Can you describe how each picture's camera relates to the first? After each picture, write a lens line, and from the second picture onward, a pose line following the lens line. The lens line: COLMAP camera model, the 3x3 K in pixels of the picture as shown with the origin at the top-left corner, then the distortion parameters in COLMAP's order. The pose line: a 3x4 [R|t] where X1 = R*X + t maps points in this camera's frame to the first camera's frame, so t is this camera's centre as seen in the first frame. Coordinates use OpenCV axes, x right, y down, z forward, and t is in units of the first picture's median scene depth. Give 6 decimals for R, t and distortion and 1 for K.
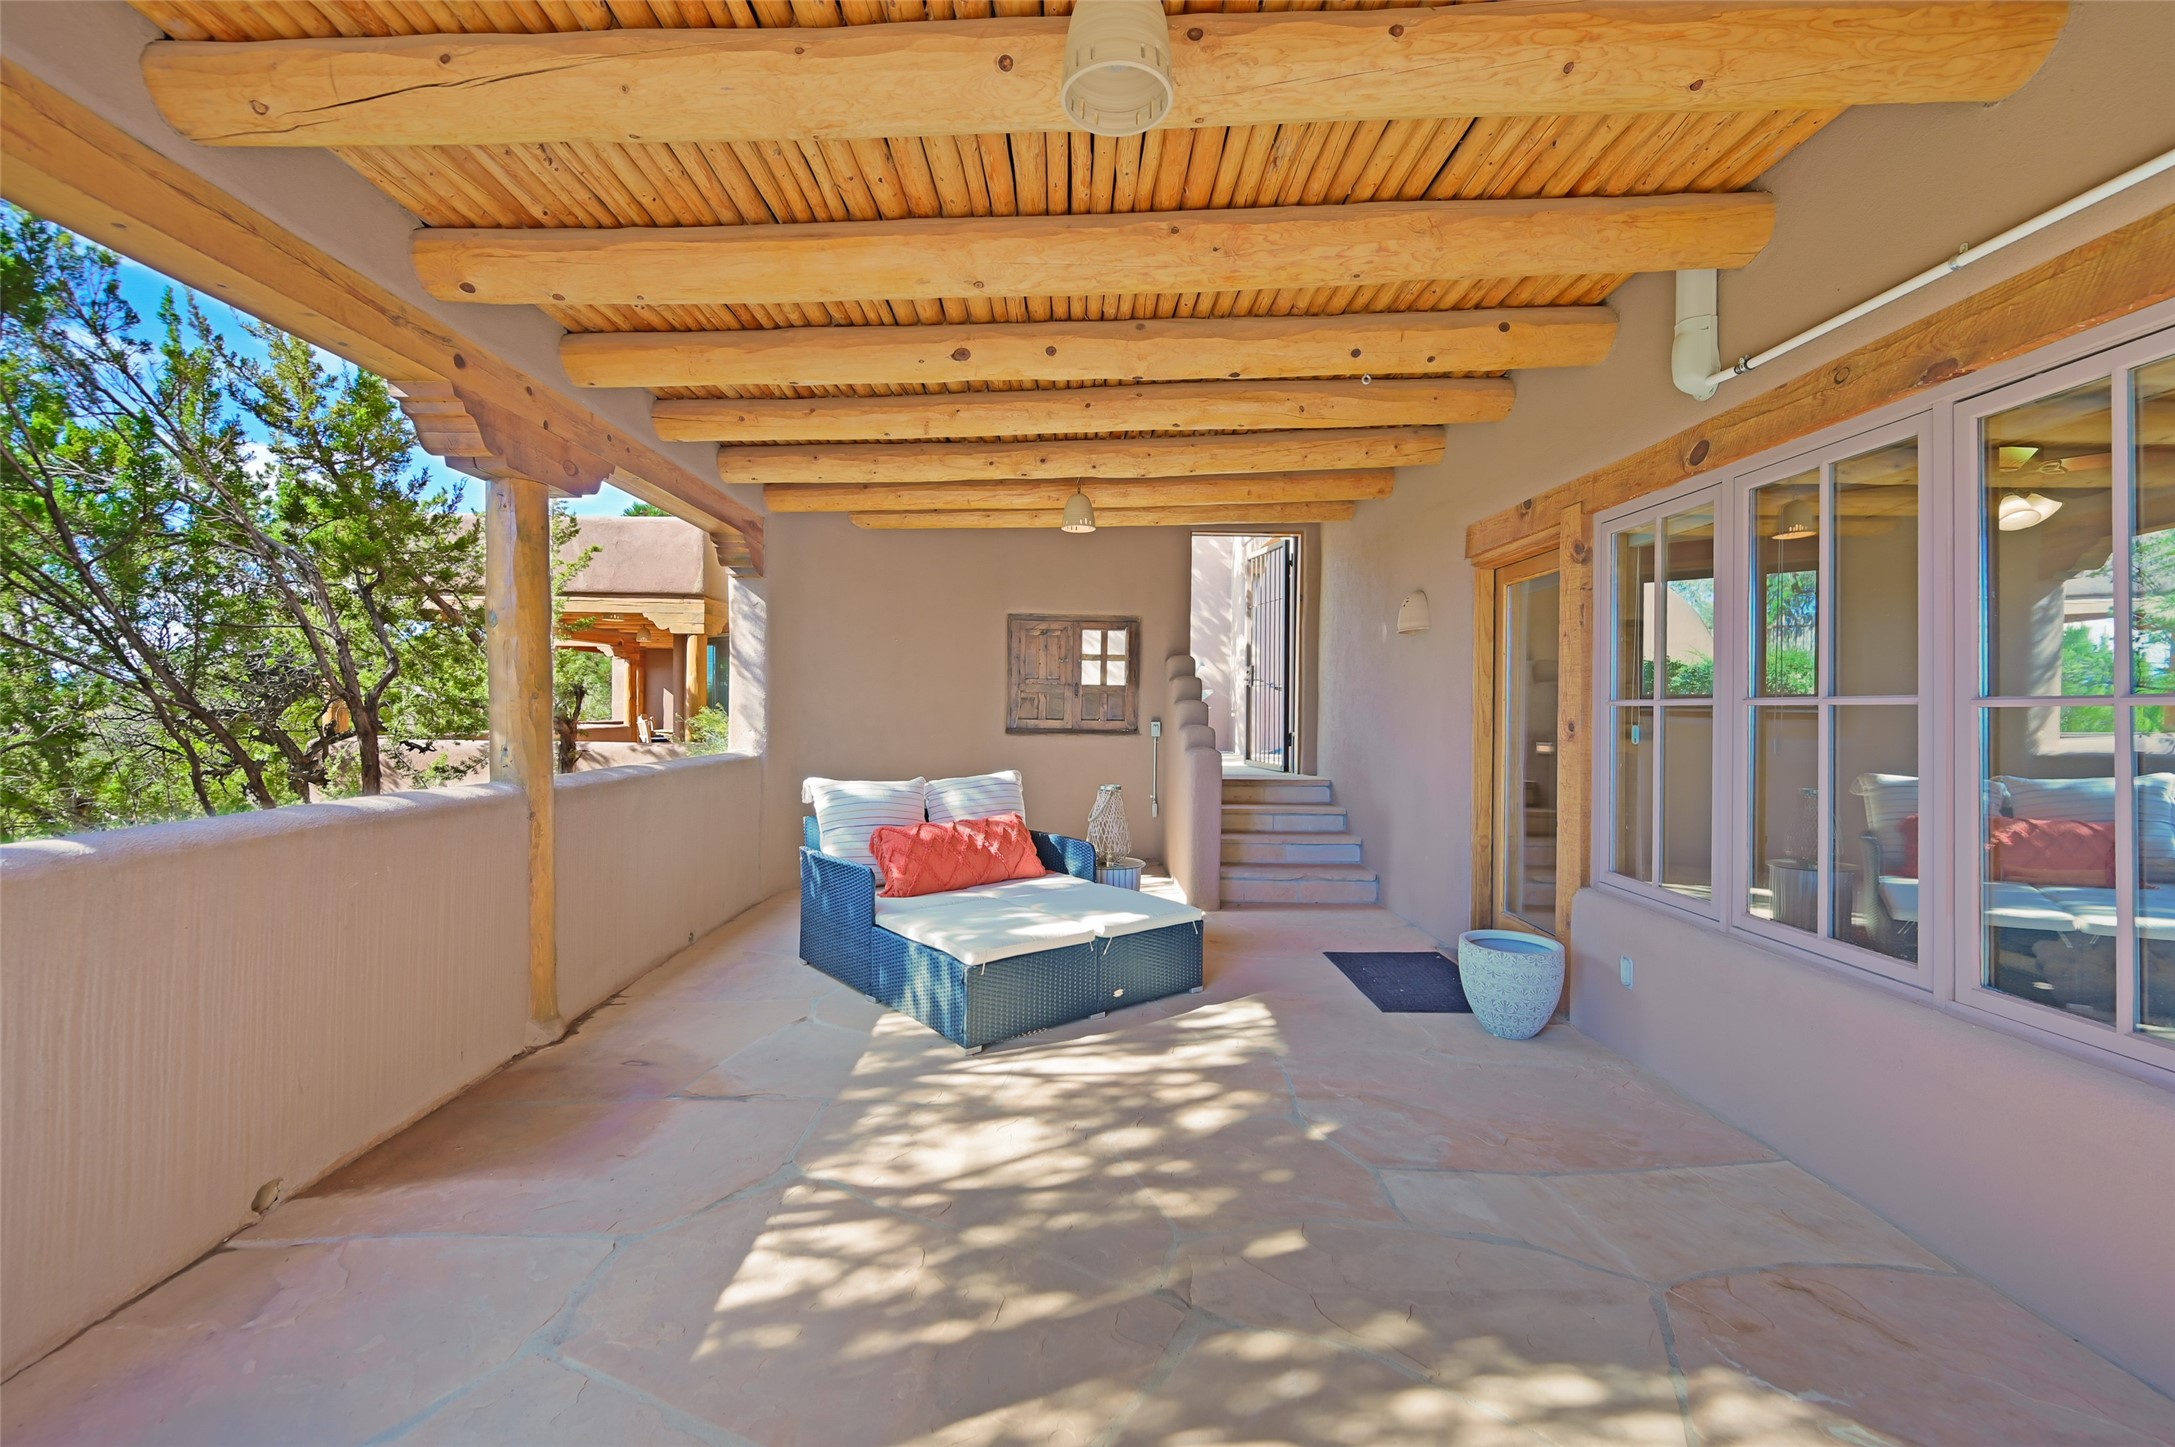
lens RADIAL K [[897.6, 0, 1084.1], [0, 897.6, 714.1], [0, 0, 1]] dist [-0.000734, -0.000167]
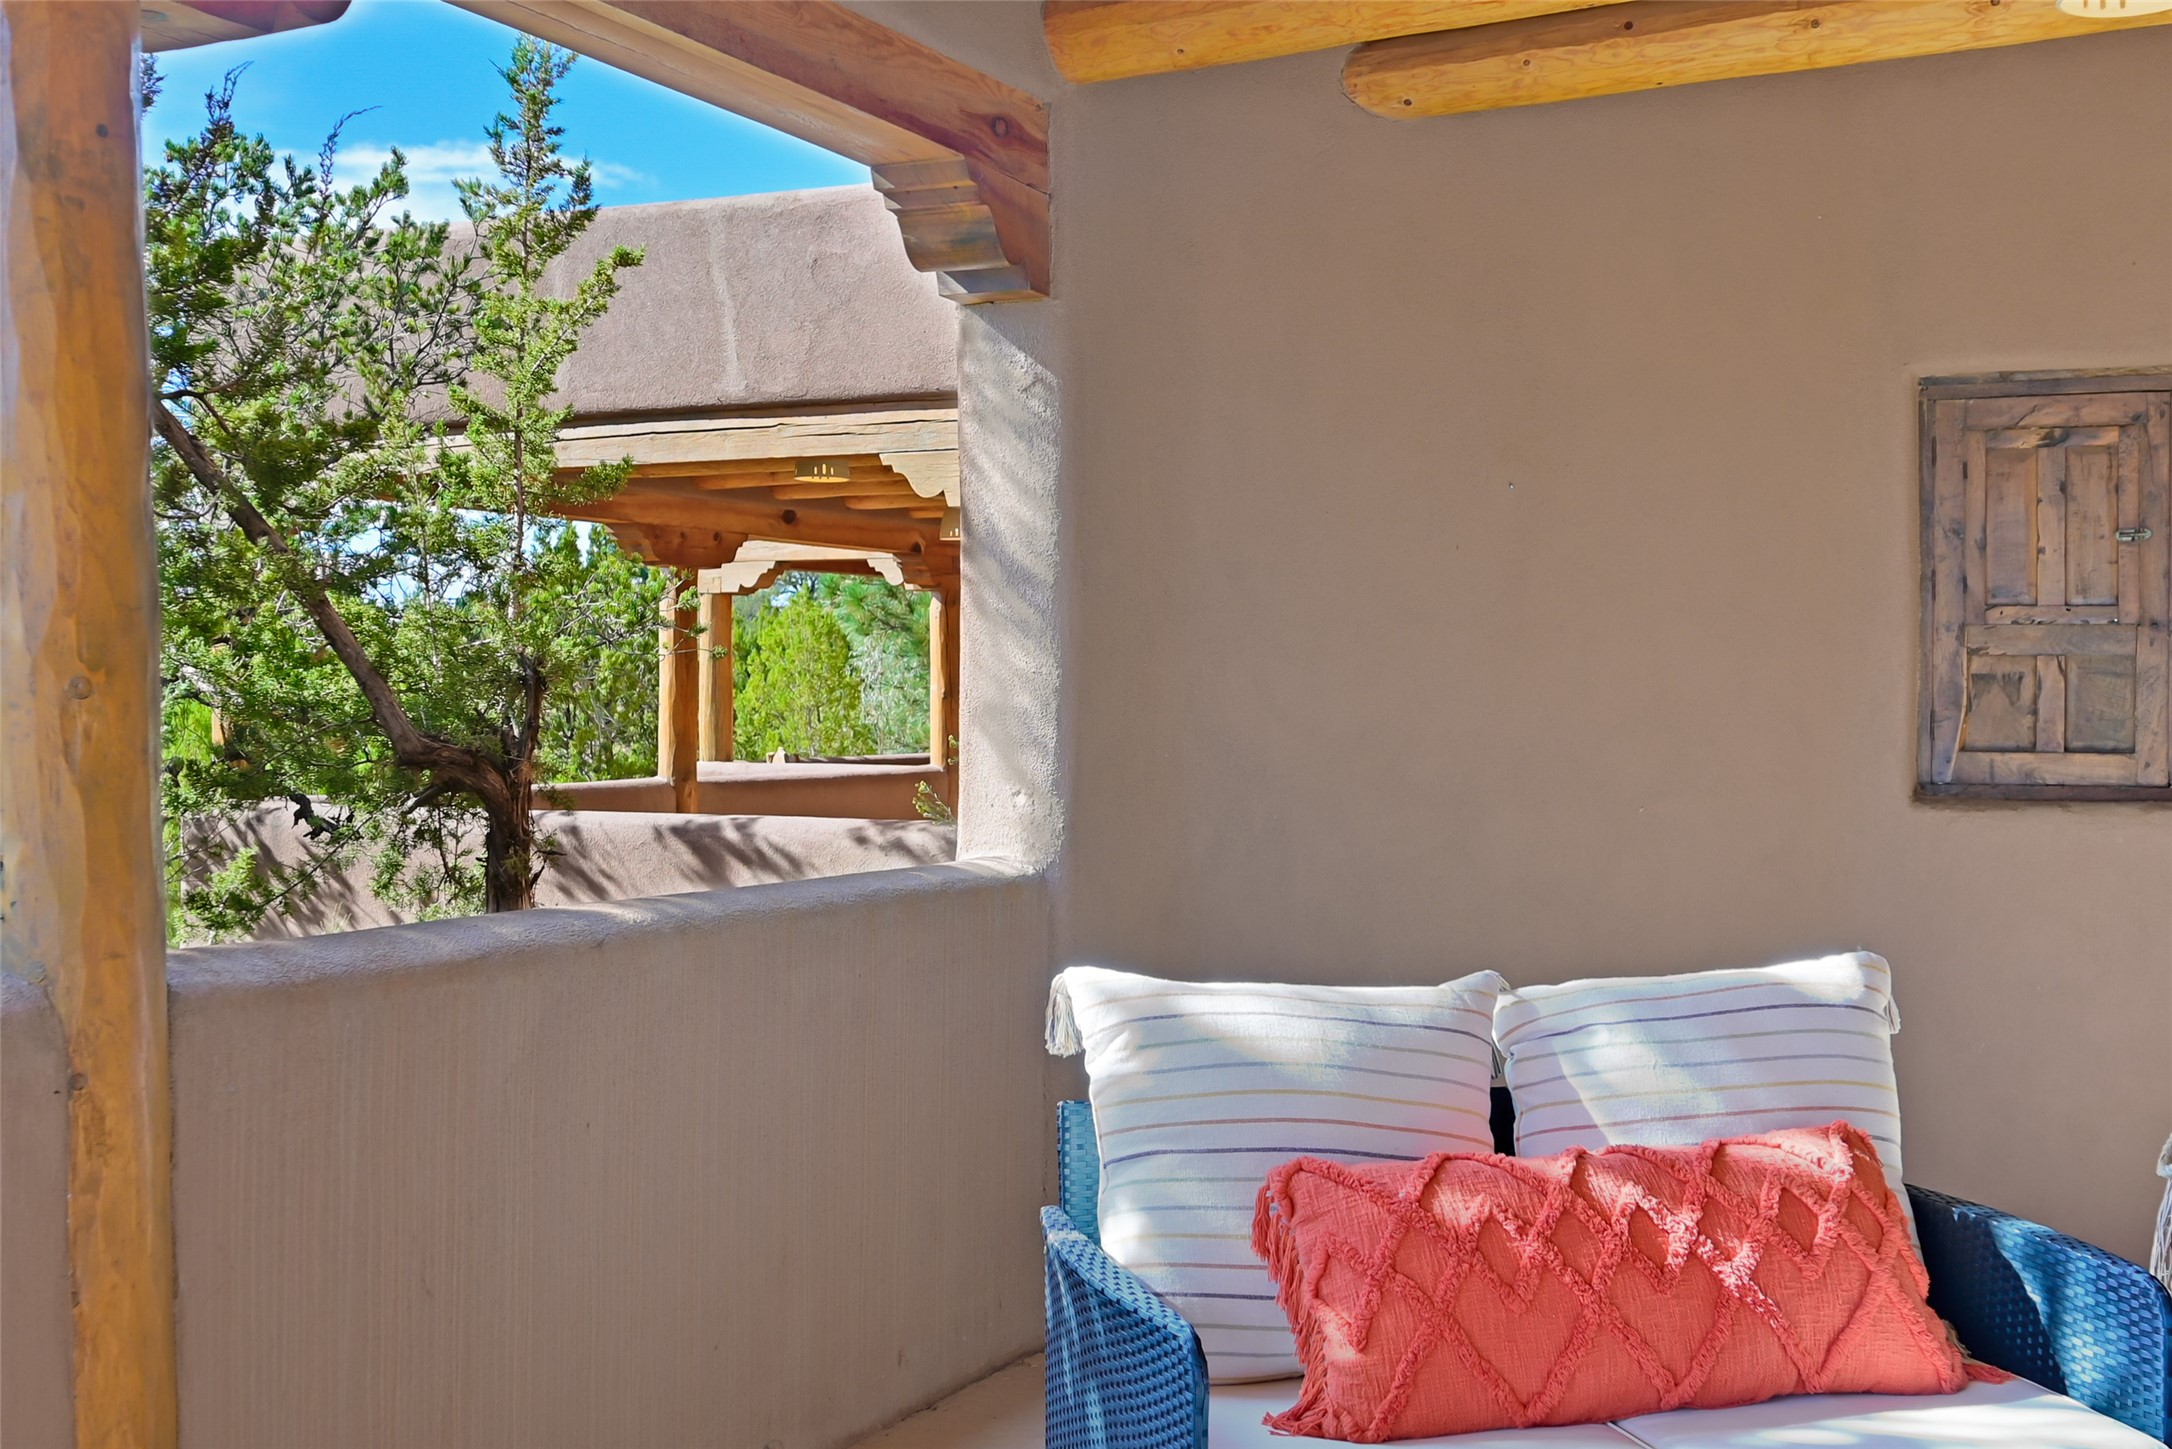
lens RADIAL K [[2549.2, 0, 1088.1], [0, 2549.2, 731.6], [0, 0, 1]] dist [-0.005074, 0.000000]
pose [[0.899336, -0.005711, -0.437222, 0.046107], [0.005729, 0.999983, -0.001278, -0.001795], [0.437222, -0.001355, 0.899353, 0.254128]]
